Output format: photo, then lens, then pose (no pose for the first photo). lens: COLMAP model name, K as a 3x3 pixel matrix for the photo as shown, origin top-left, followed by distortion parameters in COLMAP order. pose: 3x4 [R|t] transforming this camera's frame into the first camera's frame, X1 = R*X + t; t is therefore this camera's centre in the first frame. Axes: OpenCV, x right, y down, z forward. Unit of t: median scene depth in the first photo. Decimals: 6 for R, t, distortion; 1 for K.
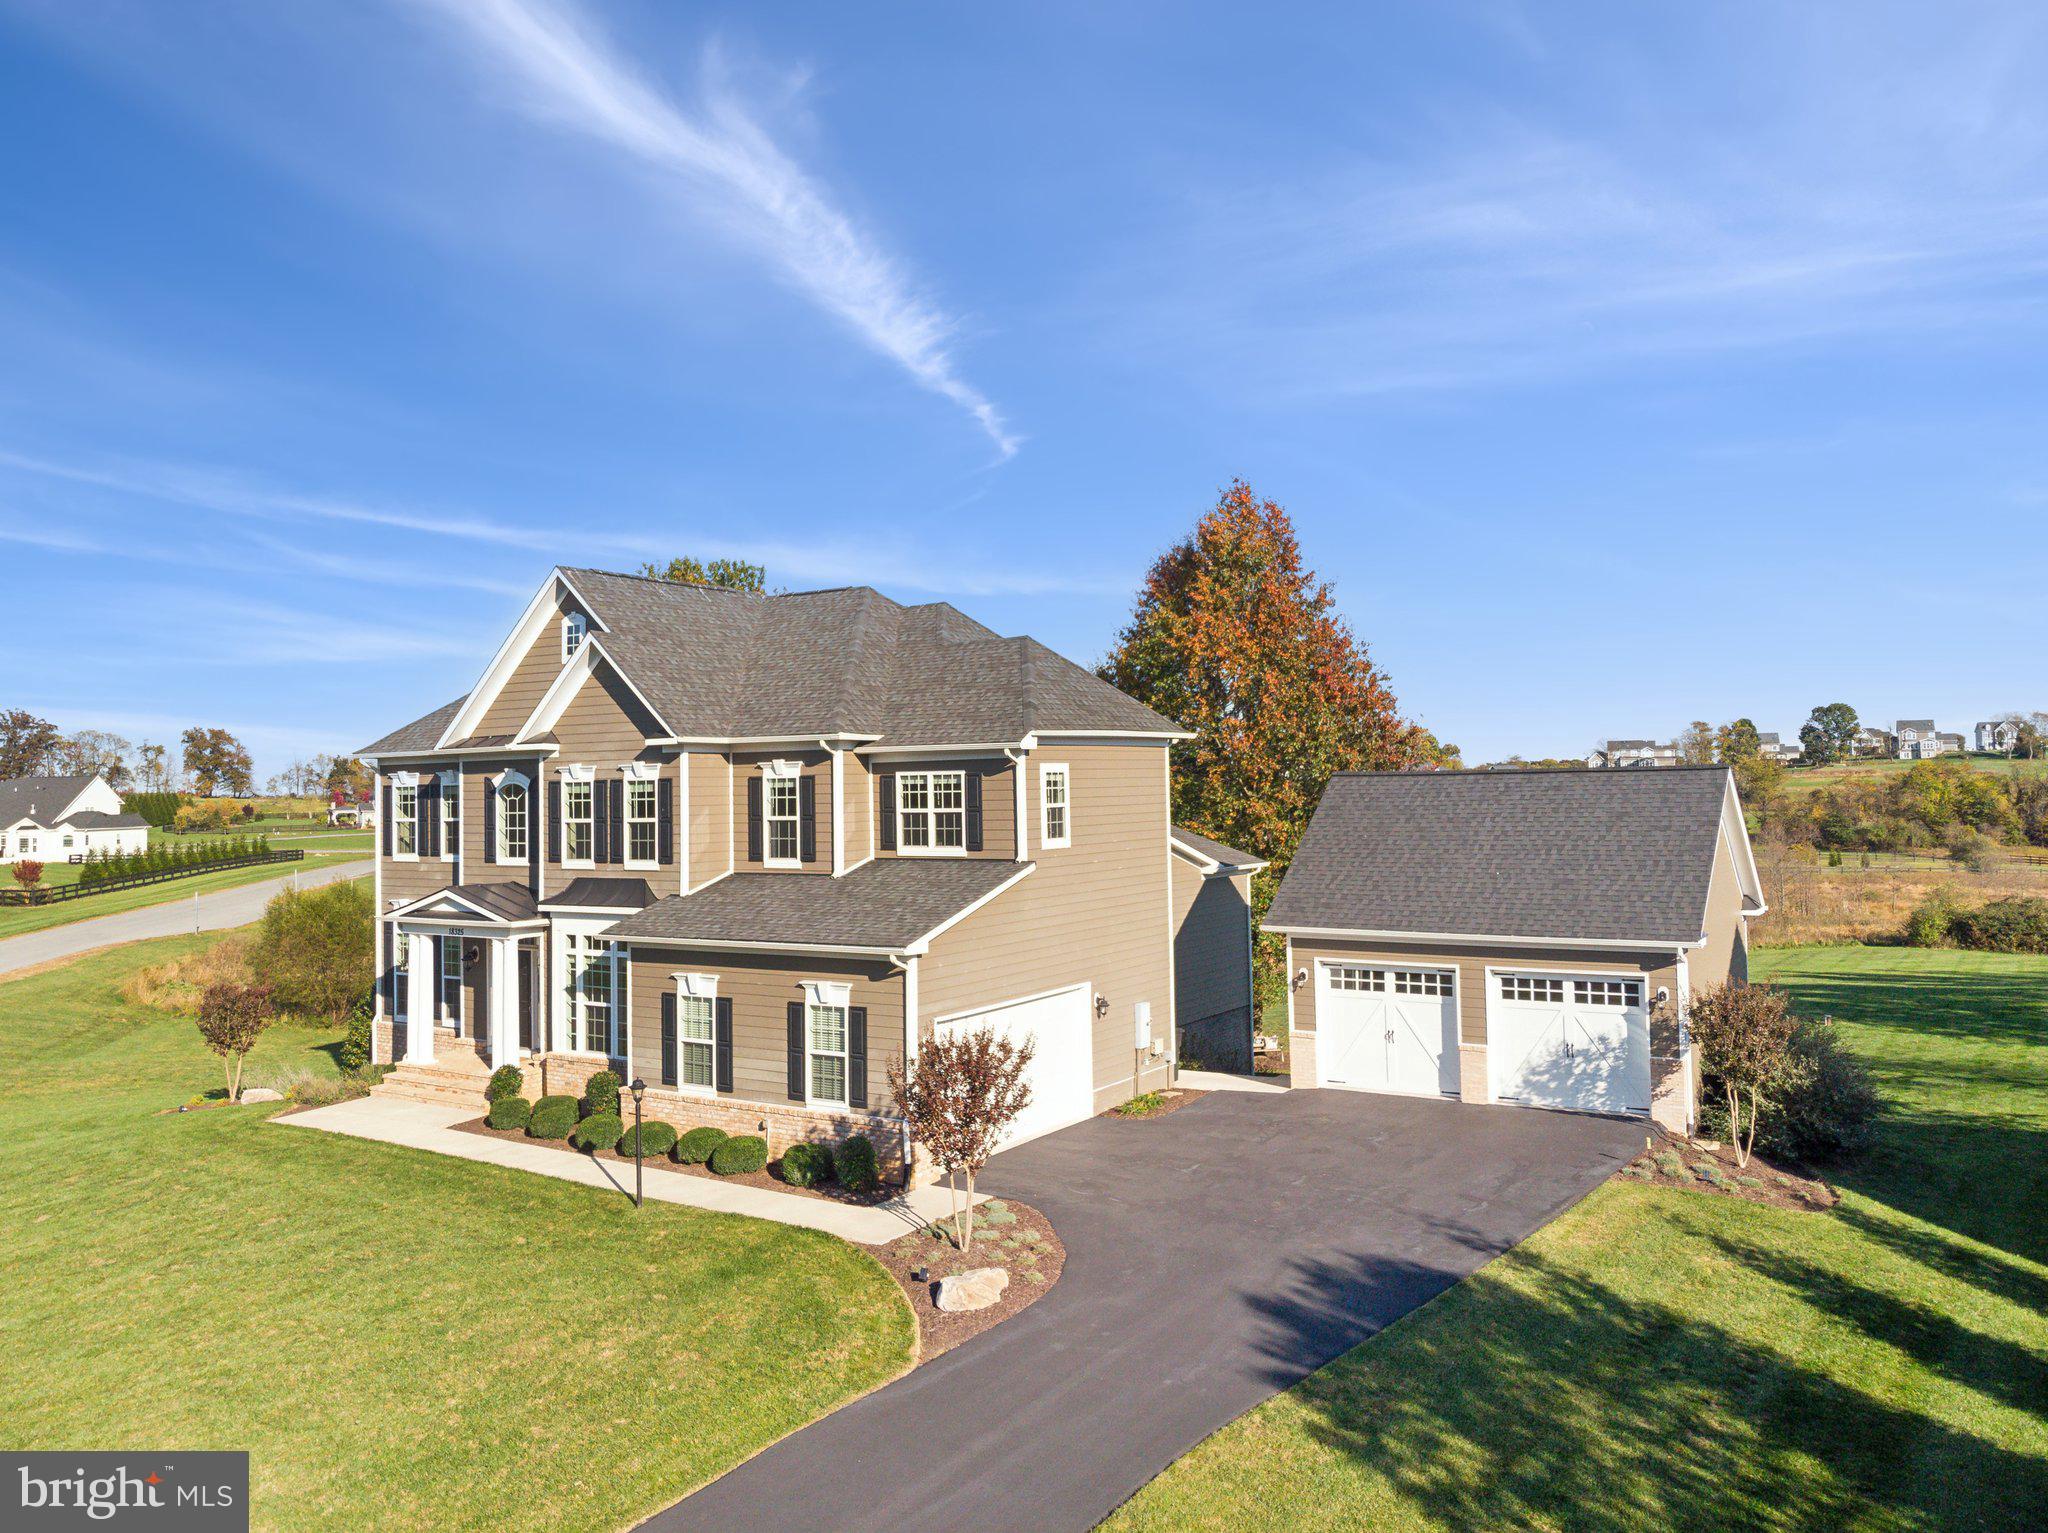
lens RADIAL K [[1552.1, 0, 1027.7], [0, 1552.1, 705.3], [0, 0, 1]] dist [-0.007701, -0.003567]
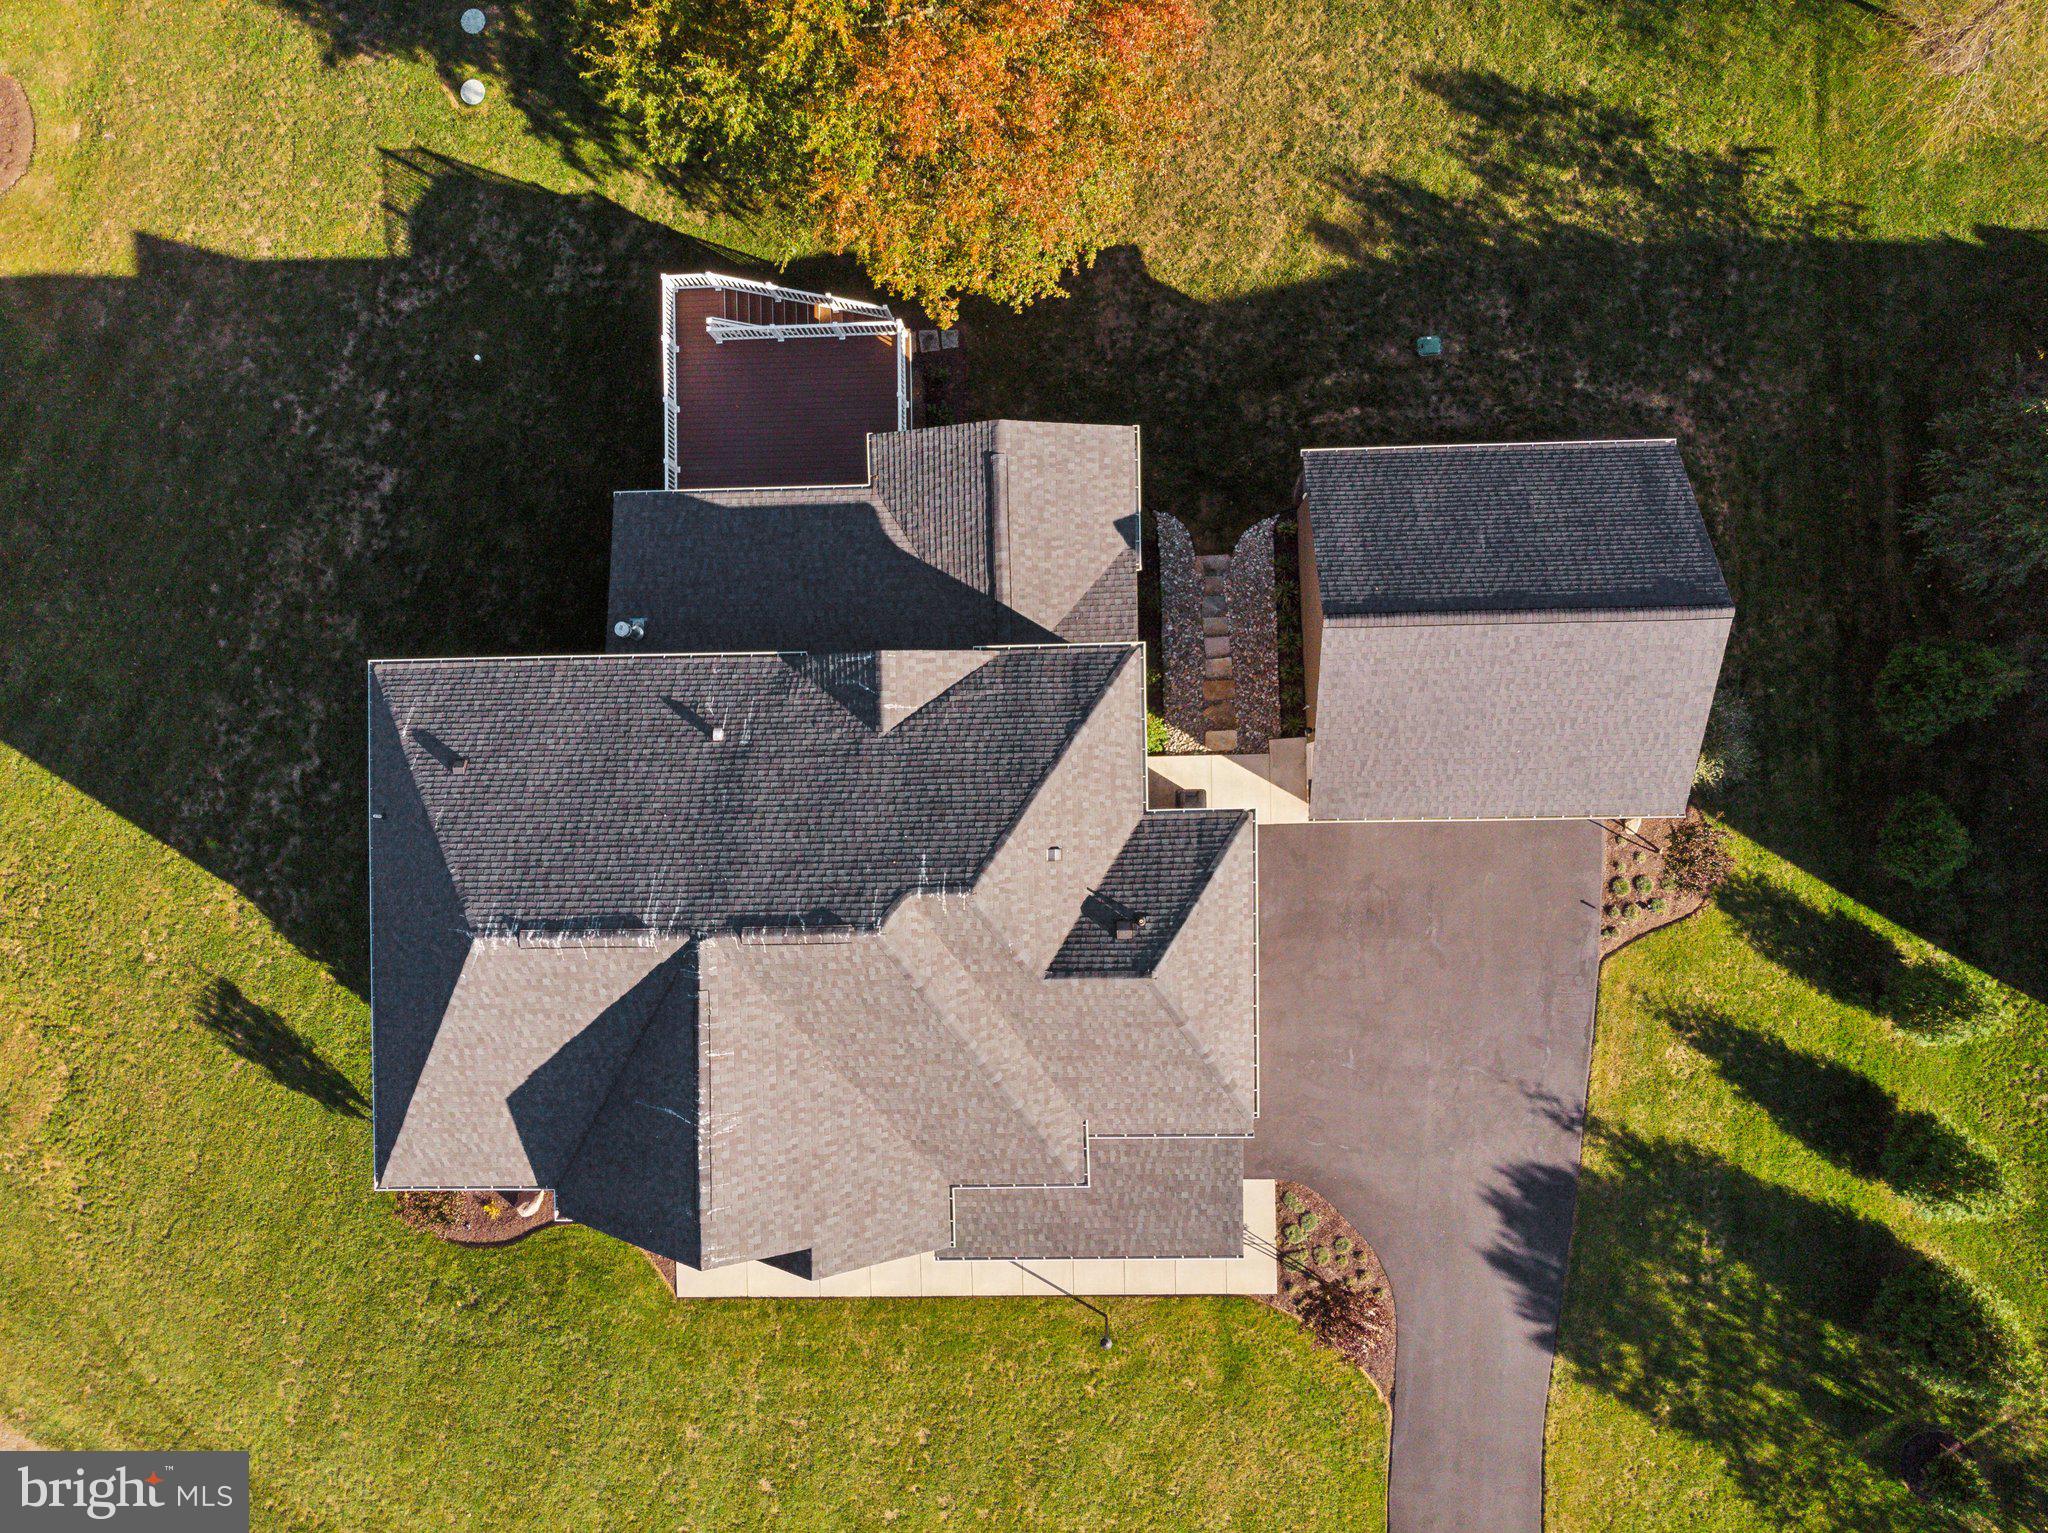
lens RADIAL K [[1510.4, 0, 1022.6], [0, 1510.4, 777.0], [0, 0, 1]] dist [-0.001323, 0.001148]
pose [[0.831835, -0.554489, -0.024351, 0.024633], [0.017968, -0.016949, 0.999695, -1.028777], [-0.554732, -0.832019, -0.004136, 1.241684]]
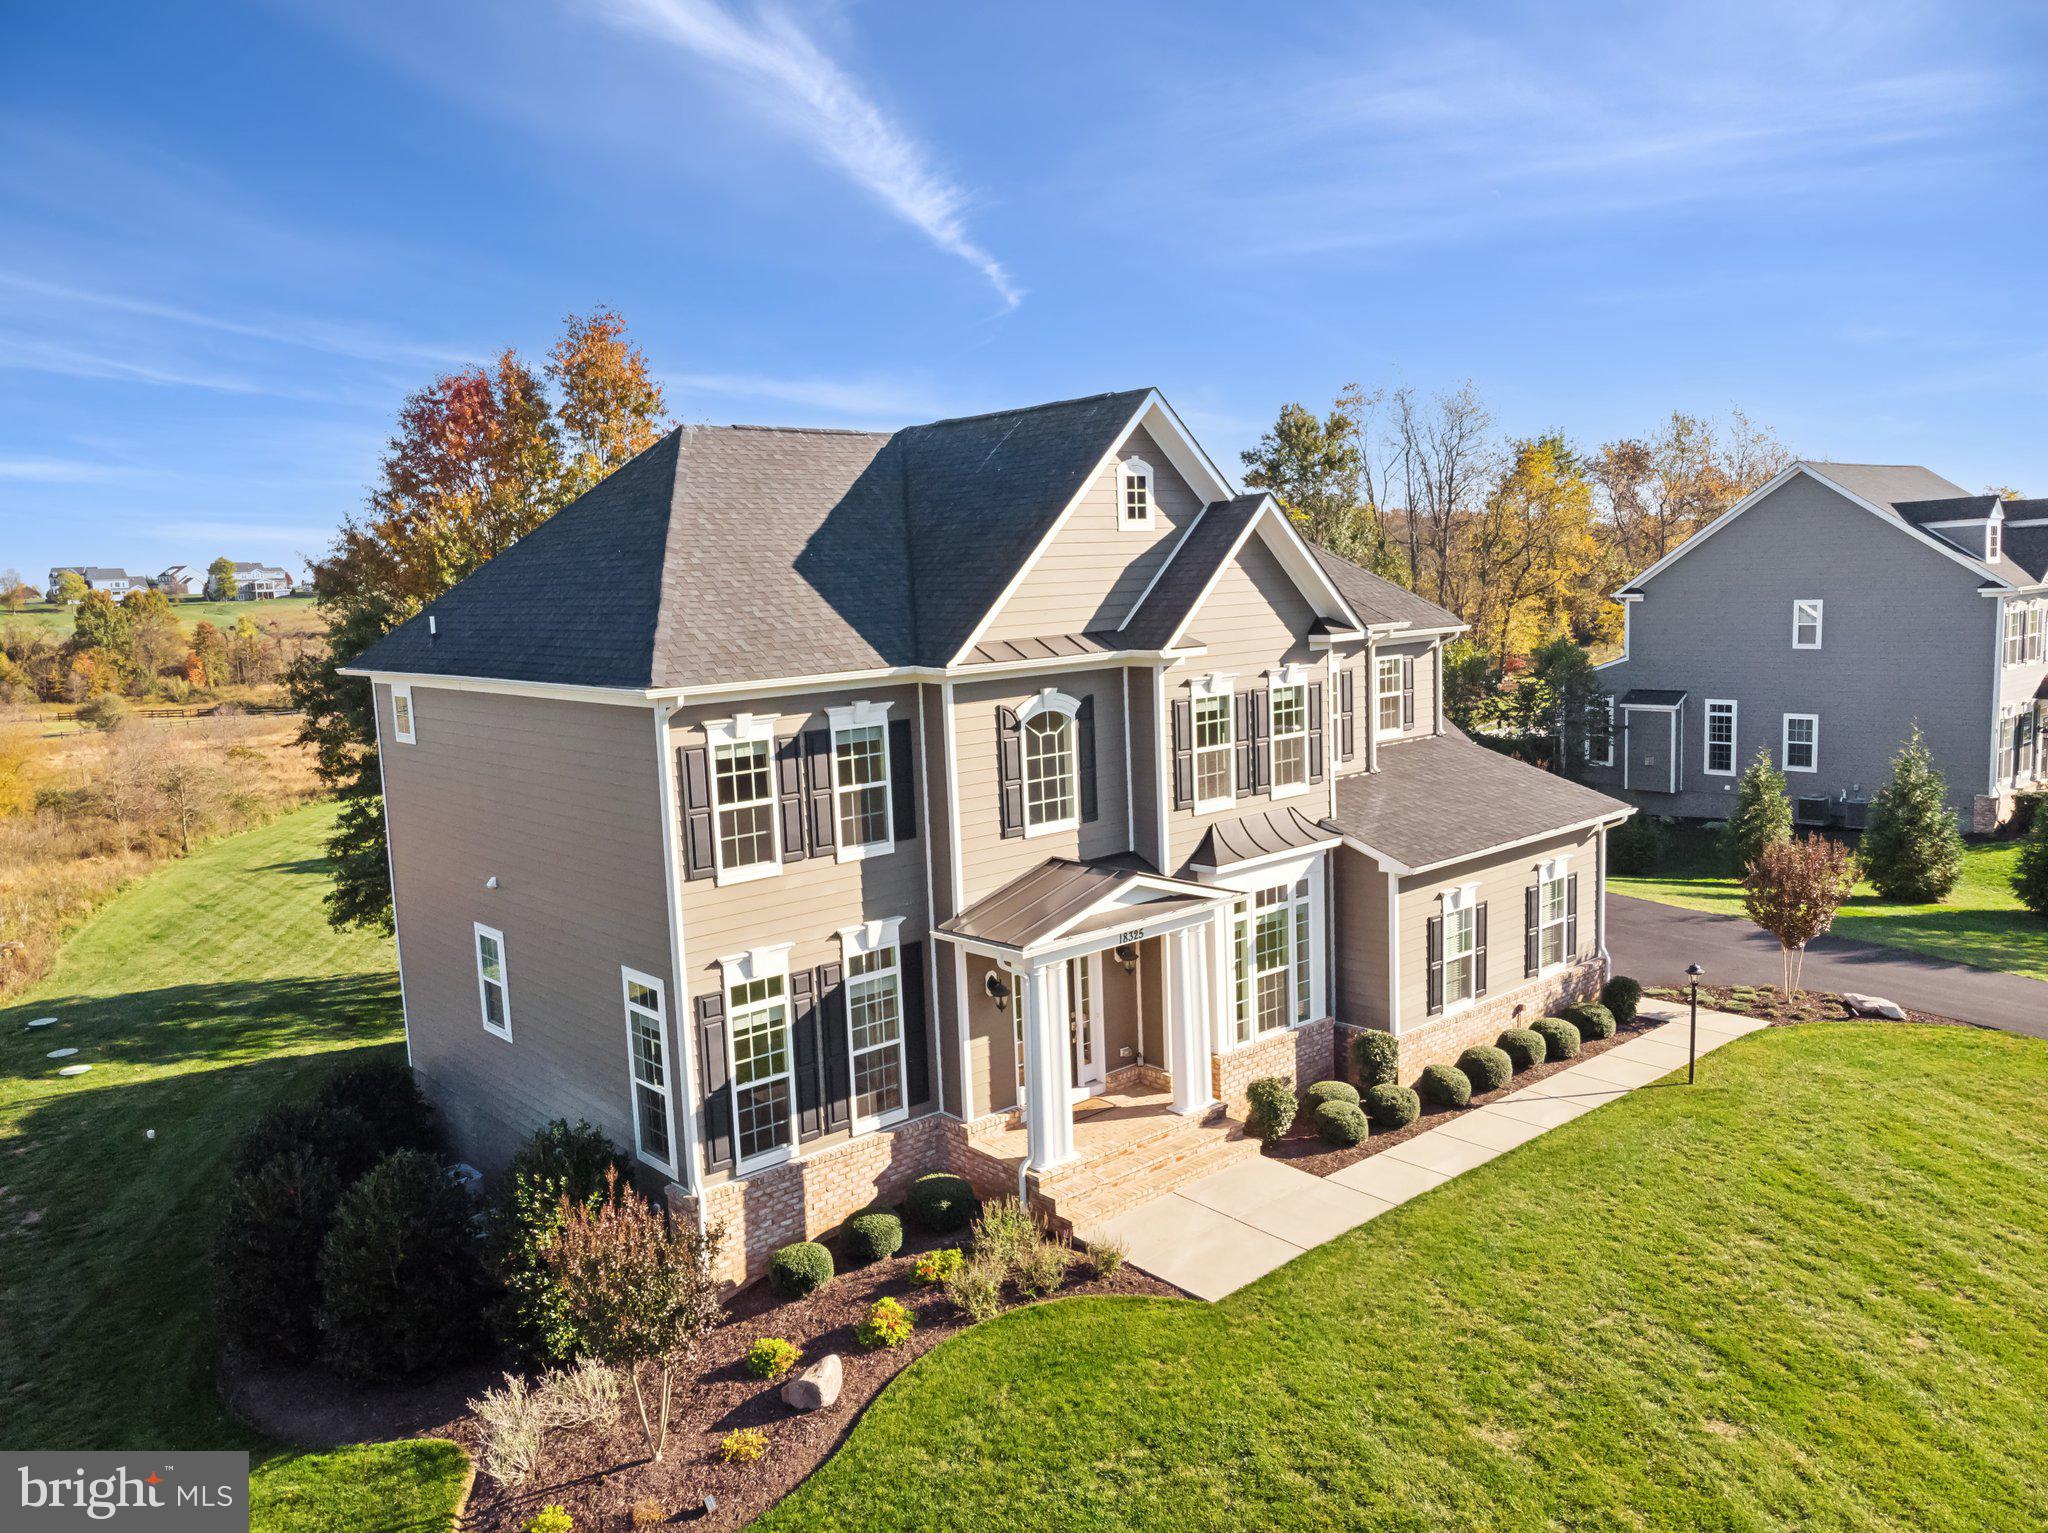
lens RADIAL K [[1510.4, 0, 1022.6], [0, 1510.4, 777.0], [0, 0, 1]] dist [-0.001323, 0.001148]
pose [[0.277387, -0.122371, 0.952933, -1.073663], [-0.014287, 0.991220, 0.131446, -0.006558], [-0.960652, -0.050076, 0.273204, 0.946742]]
